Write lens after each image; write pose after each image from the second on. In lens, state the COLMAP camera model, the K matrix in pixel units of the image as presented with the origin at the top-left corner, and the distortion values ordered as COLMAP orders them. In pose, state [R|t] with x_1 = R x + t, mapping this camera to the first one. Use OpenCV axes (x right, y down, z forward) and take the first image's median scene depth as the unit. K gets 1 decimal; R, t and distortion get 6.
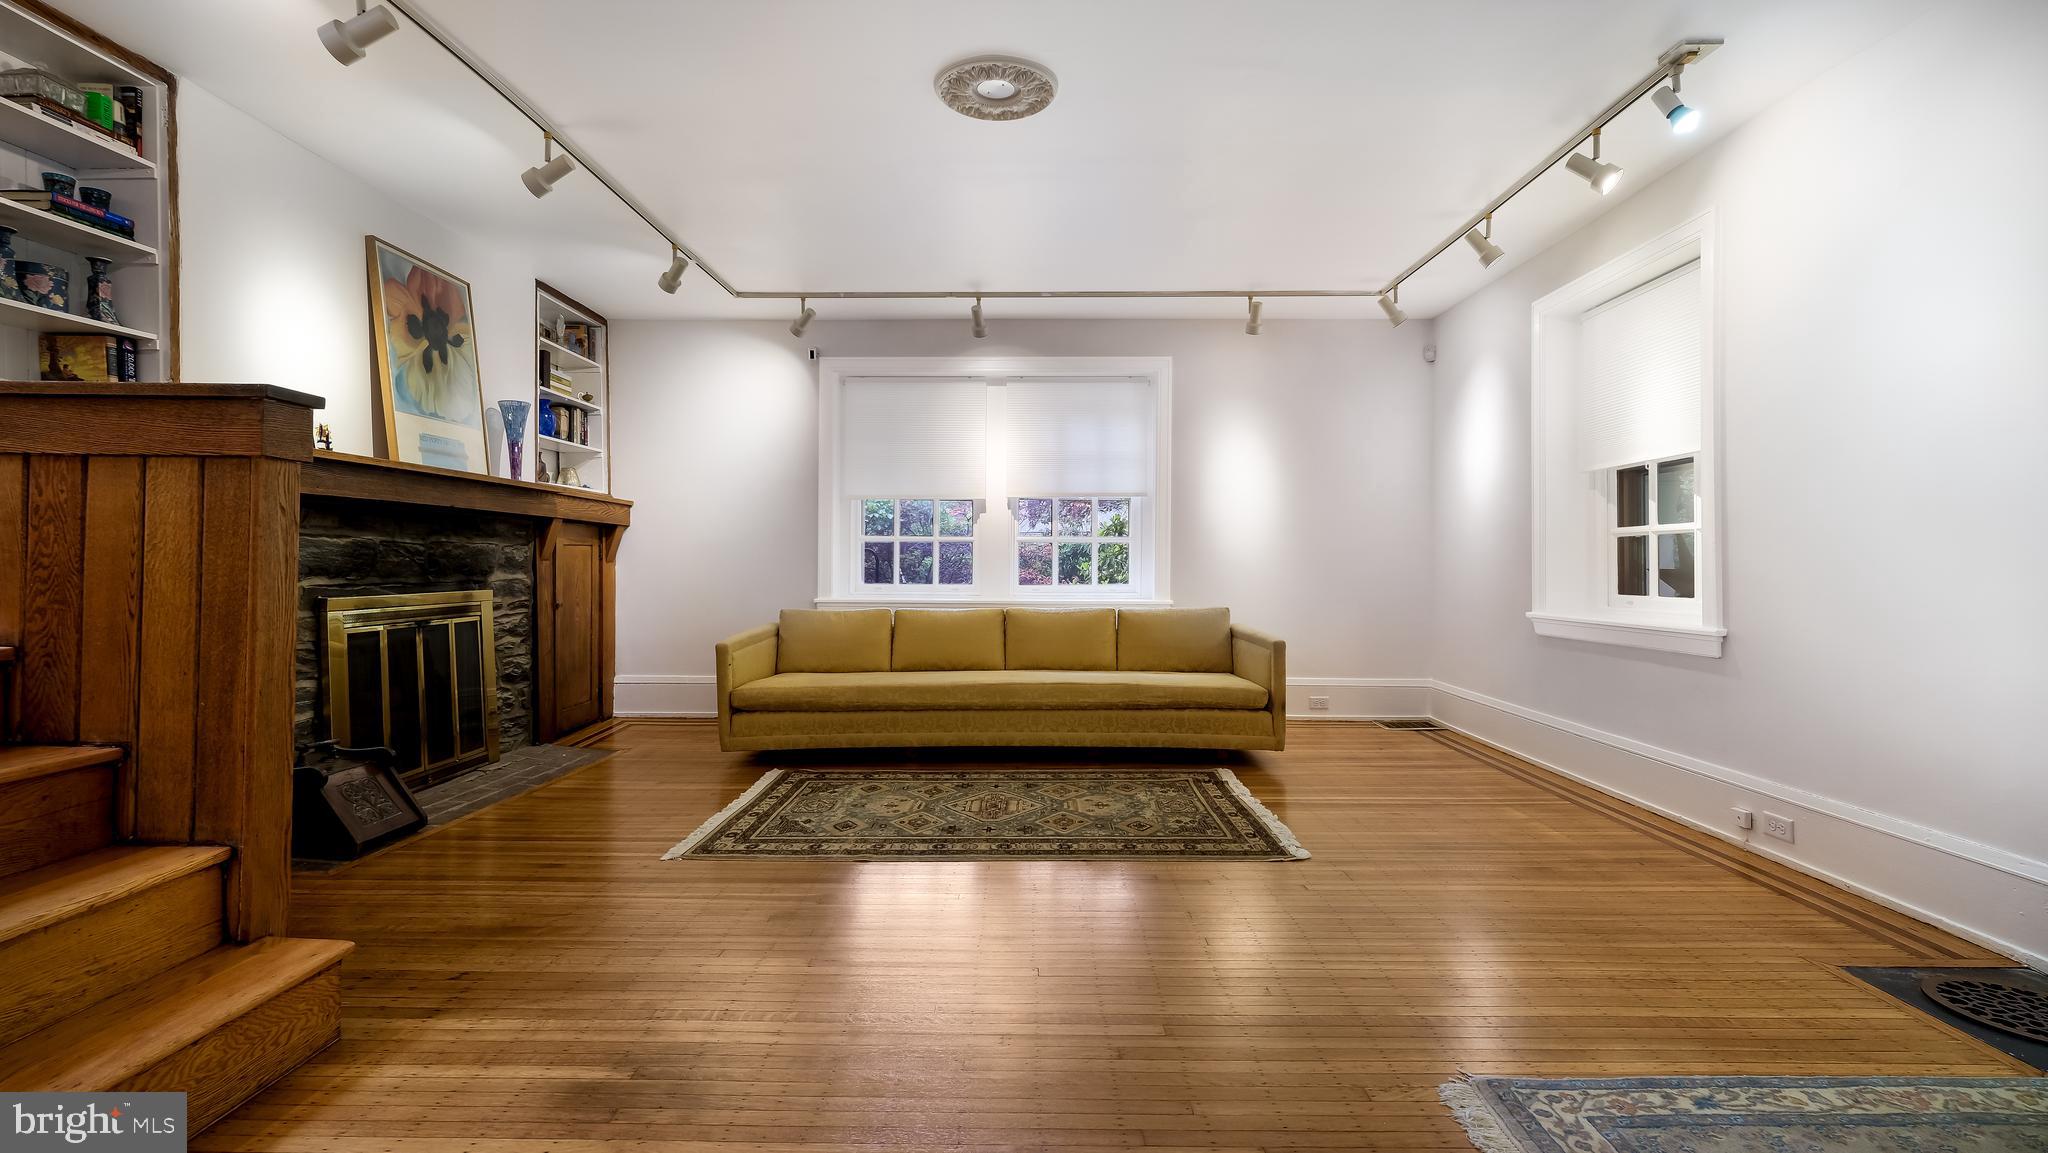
lens RADIAL K [[899.6, 0, 1019.5], [0, 899.6, 567.1], [0, 0, 1]] dist [-0.002286, 0.000256]
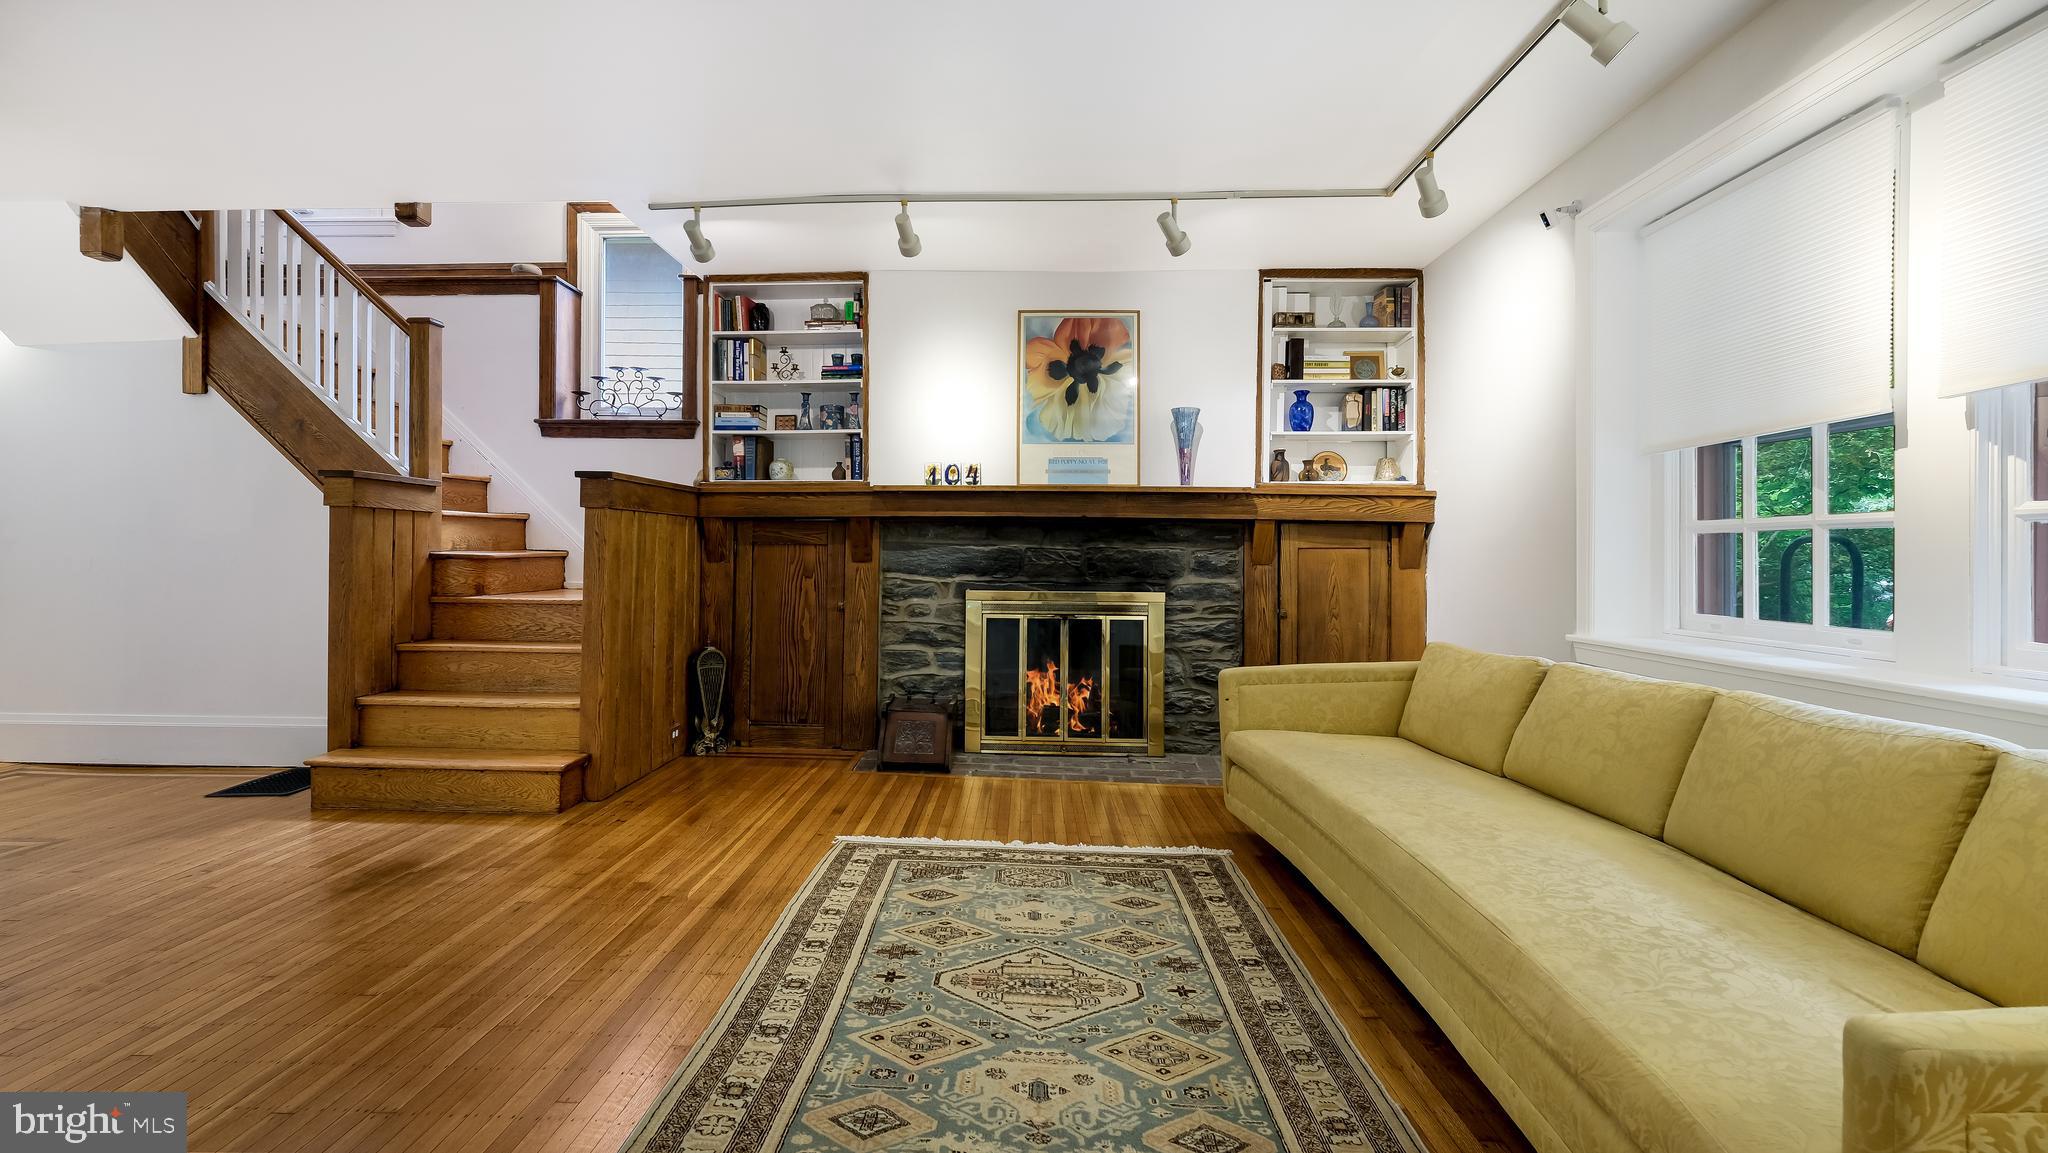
lens RADIAL K [[899.6, 0, 1005.5], [0, 899.6, 562.5], [0, 0, 1]] dist [-0.002286, 0.000256]
pose [[-0.023603, -0.002965, -0.999717, 0.502955], [-0.016021, 0.999868, -0.002587, -0.004266], [0.999593, 0.015955, -0.023648, 0.902573]]
